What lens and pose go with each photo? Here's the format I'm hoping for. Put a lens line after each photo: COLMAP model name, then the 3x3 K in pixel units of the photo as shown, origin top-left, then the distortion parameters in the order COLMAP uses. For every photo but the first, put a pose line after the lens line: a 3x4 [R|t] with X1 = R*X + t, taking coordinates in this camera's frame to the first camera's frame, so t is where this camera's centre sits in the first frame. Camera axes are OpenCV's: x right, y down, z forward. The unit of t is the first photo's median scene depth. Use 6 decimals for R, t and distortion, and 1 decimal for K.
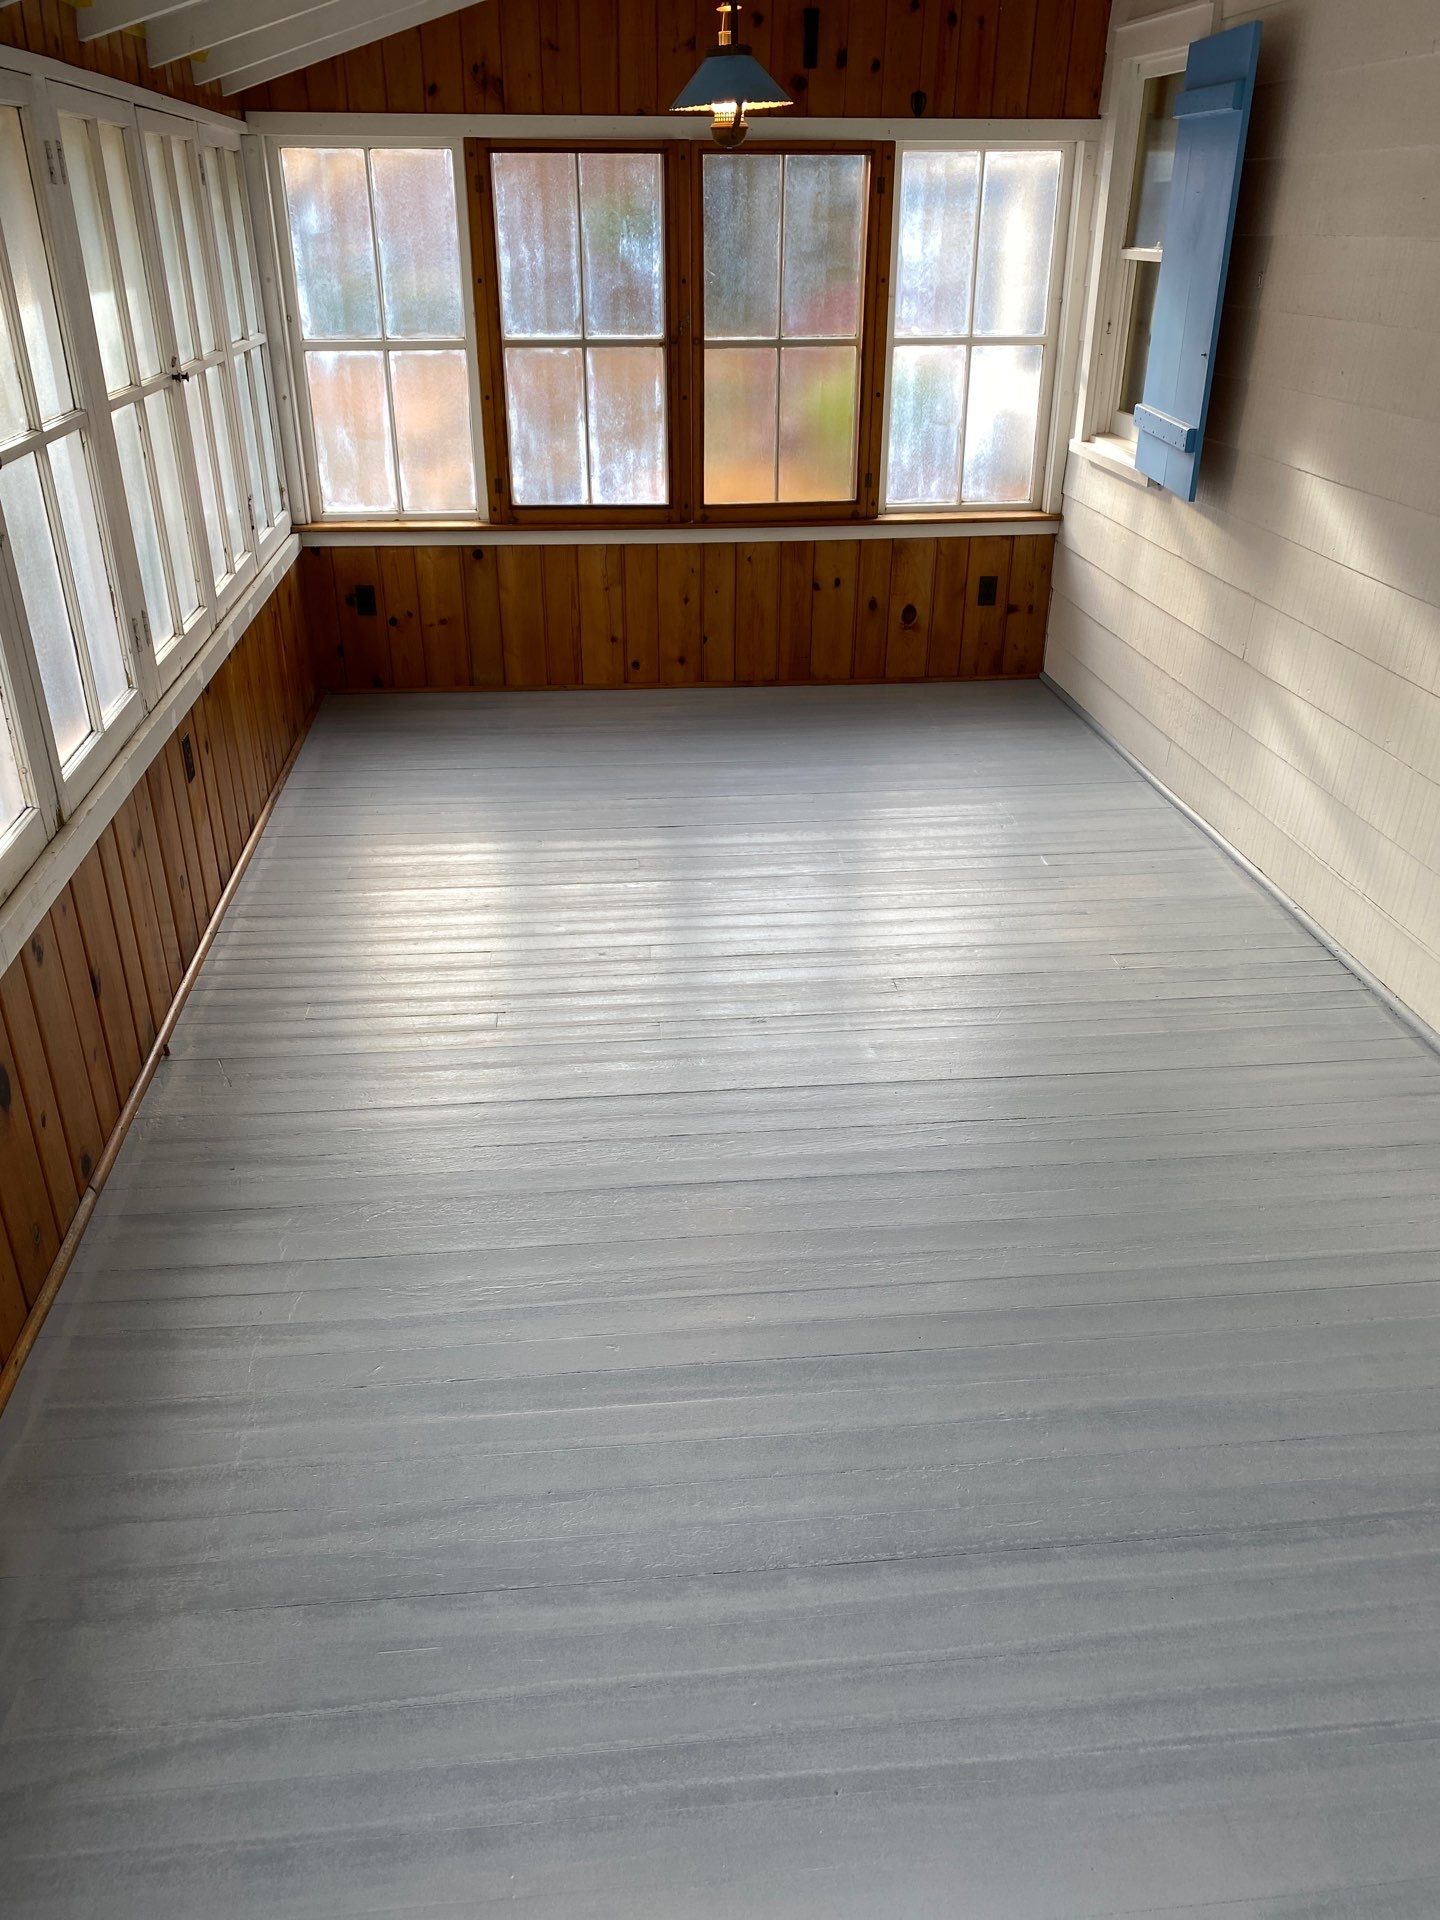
lens RADIAL K [[1463.1, 0, 723.0], [0, 1463.1, 945.4], [0, 0, 1]] dist [0.059138, -0.077358]
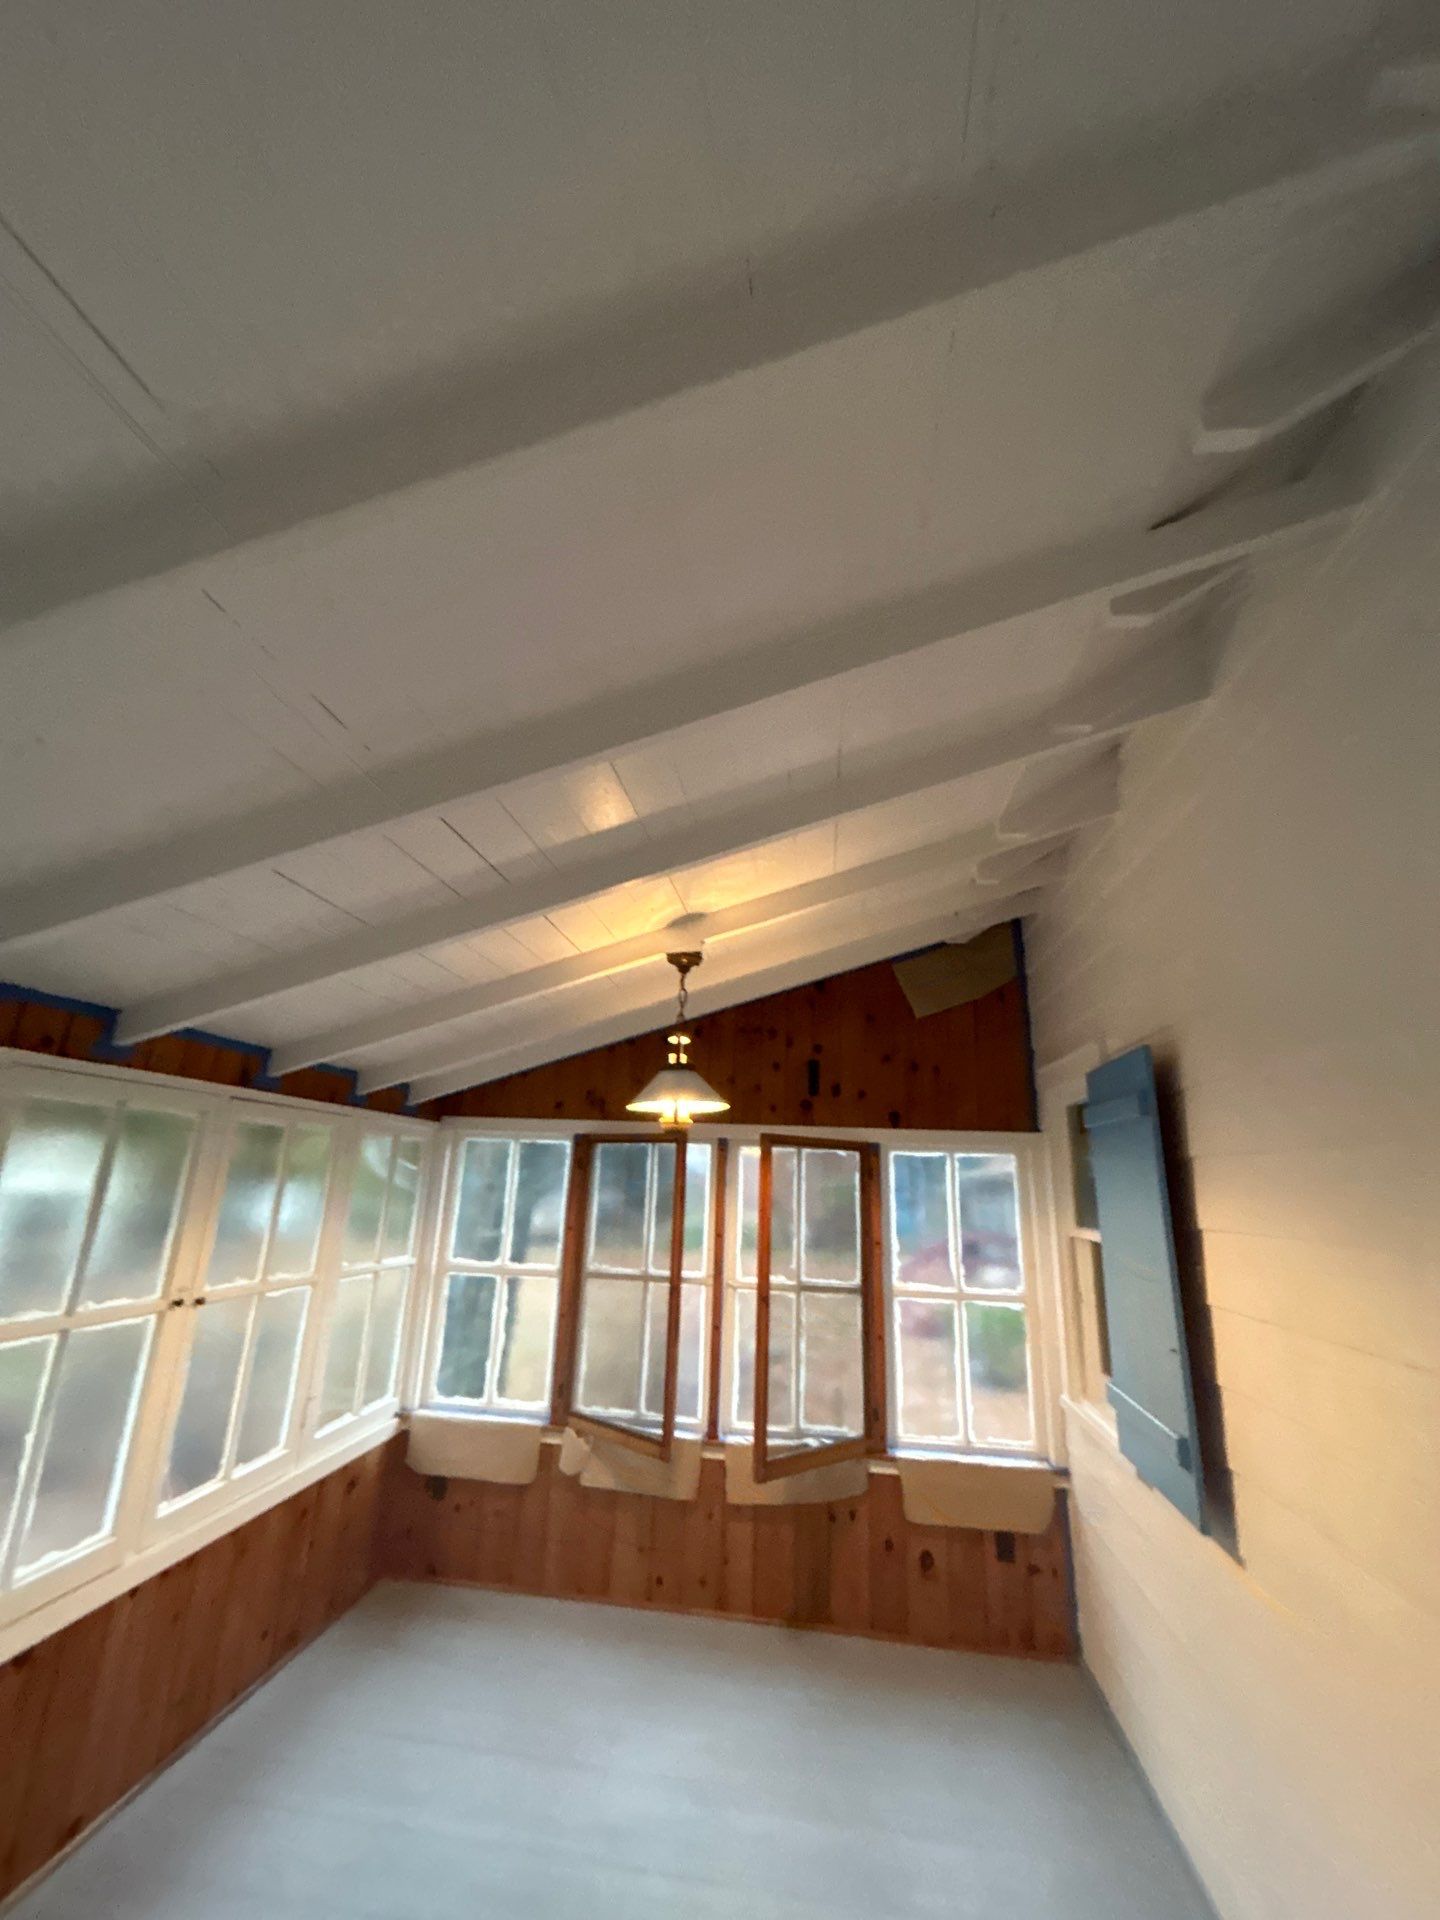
lens RADIAL K [[770.6, 0, 721.3], [0, 770.6, 958.6], [0, 0, 1]] dist [-0.000623, 0.001365]
pose [[0.970948, -0.034442, -0.236800, 0.135881], [-0.135681, 0.735893, -0.663365, -0.166904], [0.197107, 0.676222, 0.709840, 0.328450]]
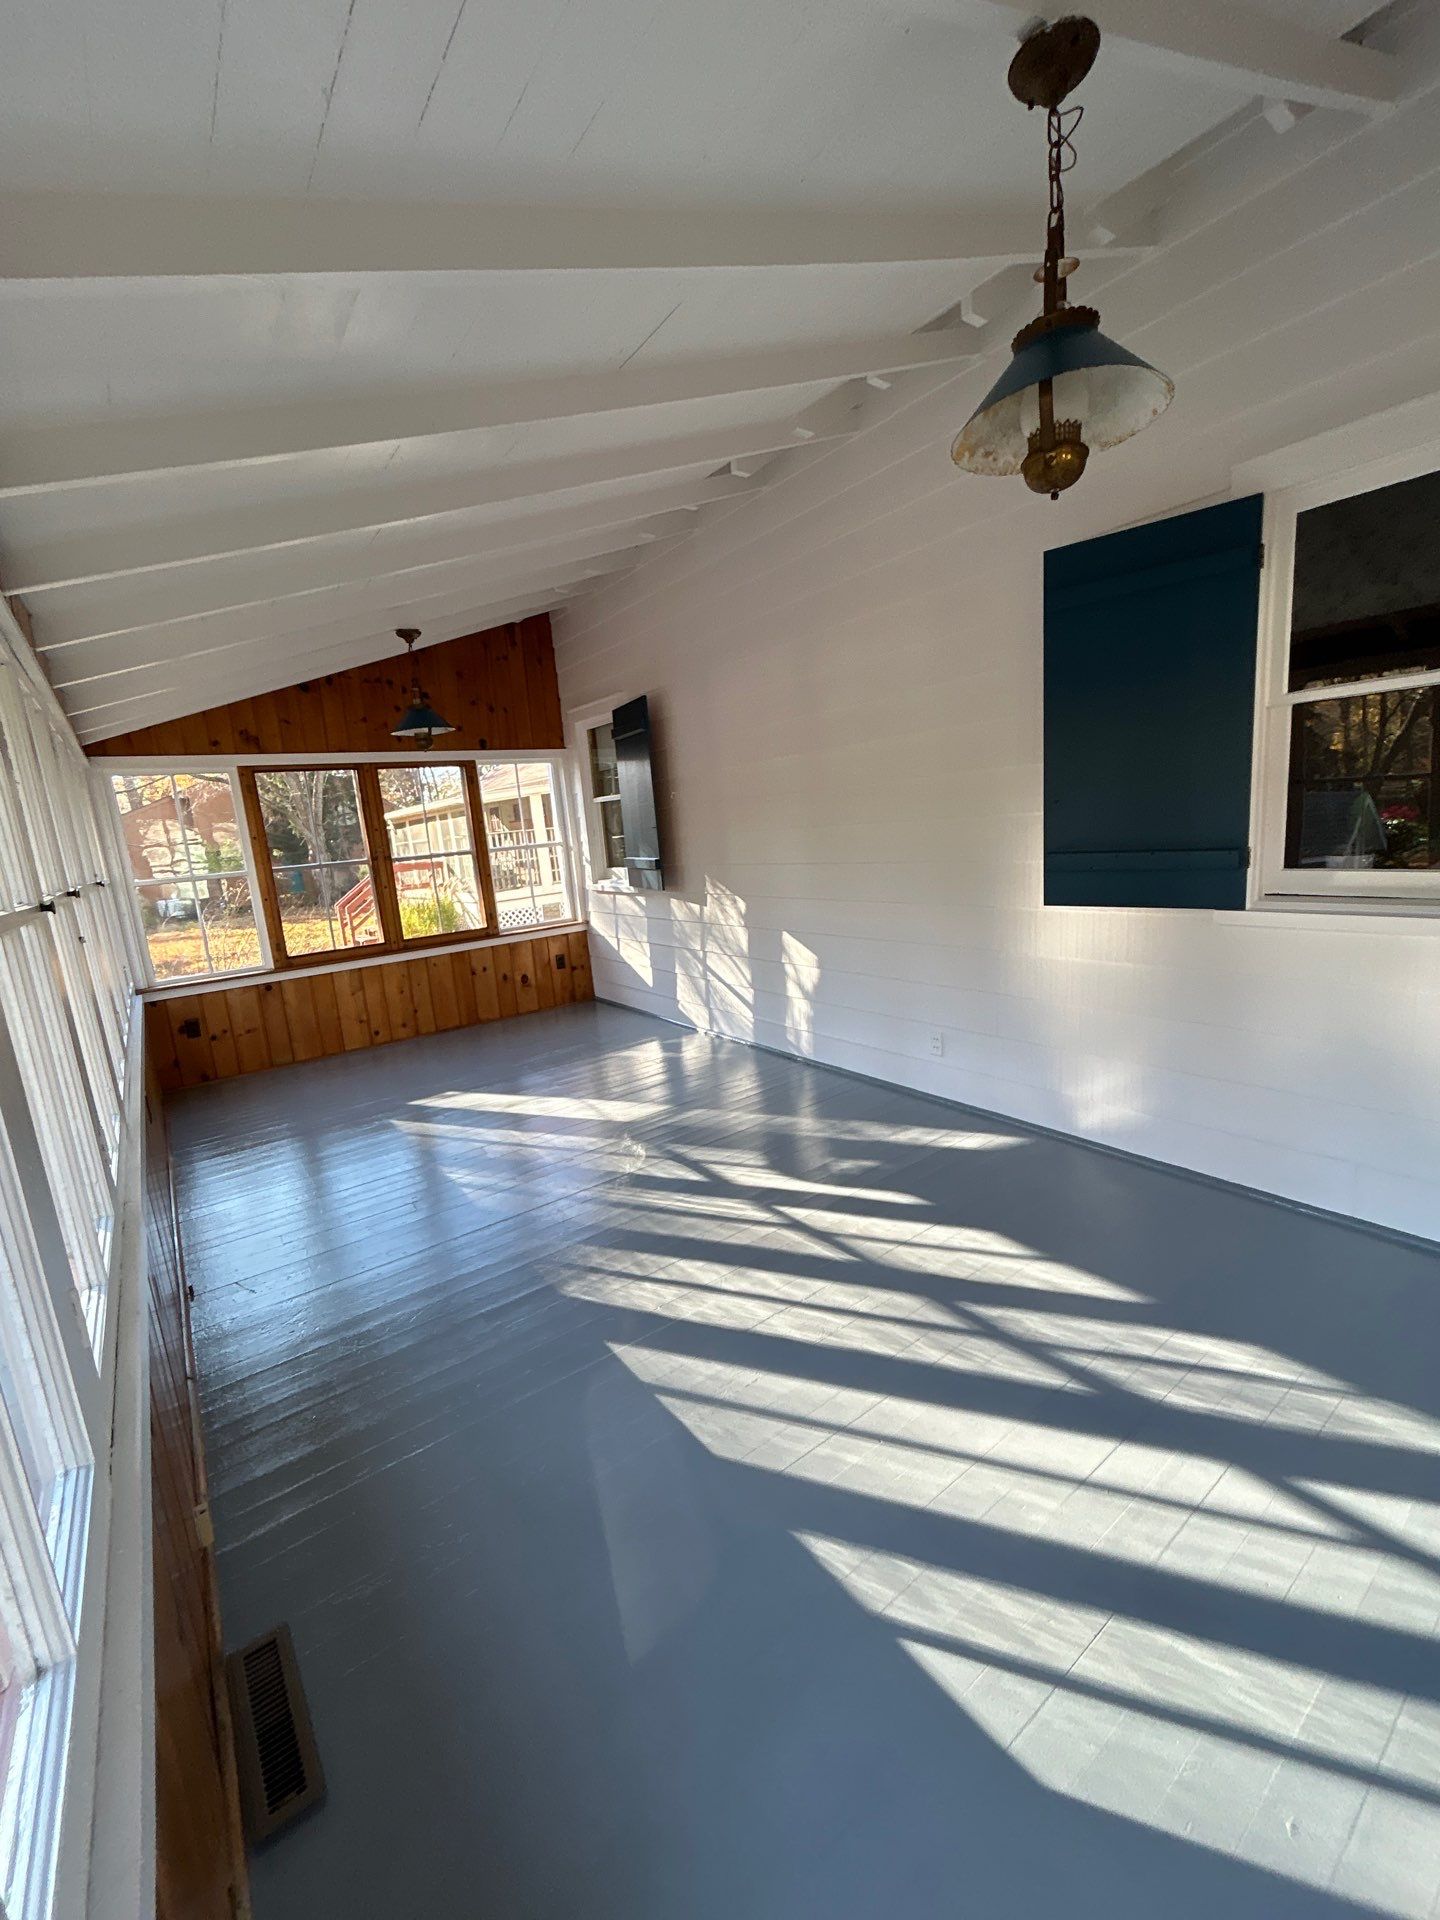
lens RADIAL K [[770.6, 0, 718.1], [0, 770.6, 962.4], [0, 0, 1]] dist [-0.000623, 0.001365]
pose [[0.861547, -0.163162, 0.480745, -0.143147], [0.298720, 0.928594, -0.220179, 0.055041], [-0.410492, 0.333303, 0.848767, 0.031379]]
